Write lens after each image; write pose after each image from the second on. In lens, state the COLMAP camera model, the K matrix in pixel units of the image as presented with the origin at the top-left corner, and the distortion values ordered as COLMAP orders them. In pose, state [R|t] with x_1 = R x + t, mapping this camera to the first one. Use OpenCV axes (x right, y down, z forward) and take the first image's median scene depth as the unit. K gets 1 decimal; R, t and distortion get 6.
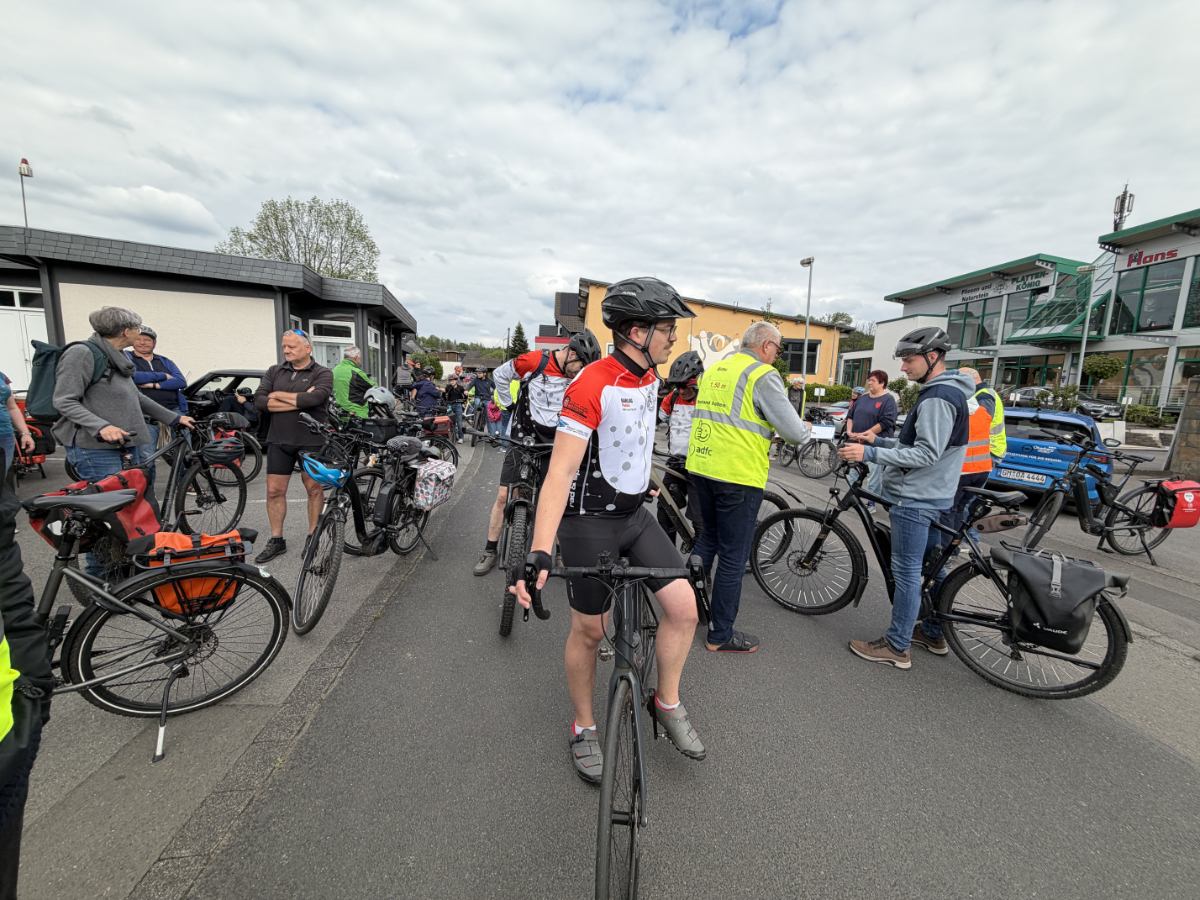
lens RADIAL K [[473.1, 0, 600.0], [0, 473.1, 450.0], [0, 0, 1]] dist [-0.001969, -0.000497]
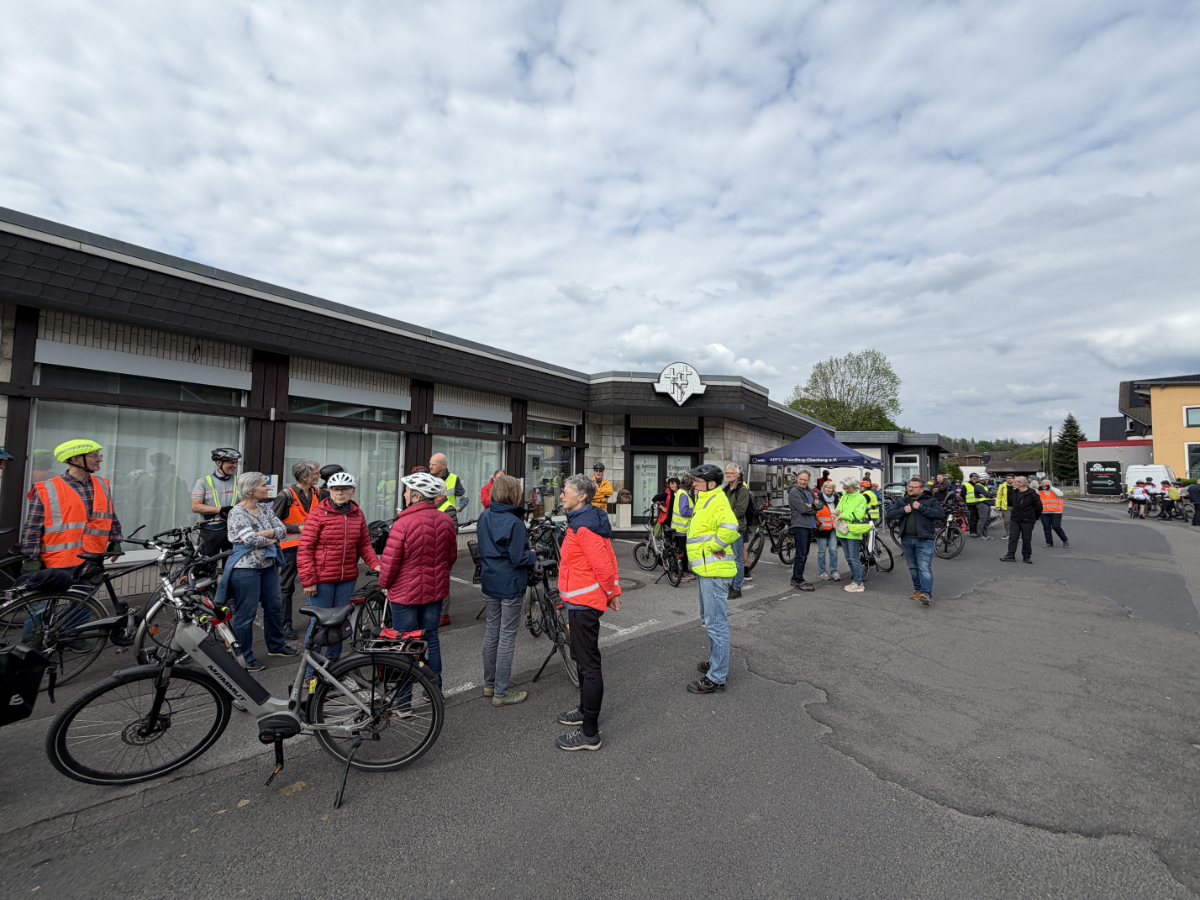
lens RADIAL K [[473.1, 0, 600.0], [0, 473.1, 450.0], [0, 0, 1]] dist [-0.001969, -0.000497]
pose [[0.571355, -0.076171, -0.817161, 0.064203], [-0.107564, 0.980145, -0.166571, 0.035576], [0.813624, 0.183068, 0.551817, -0.243110]]
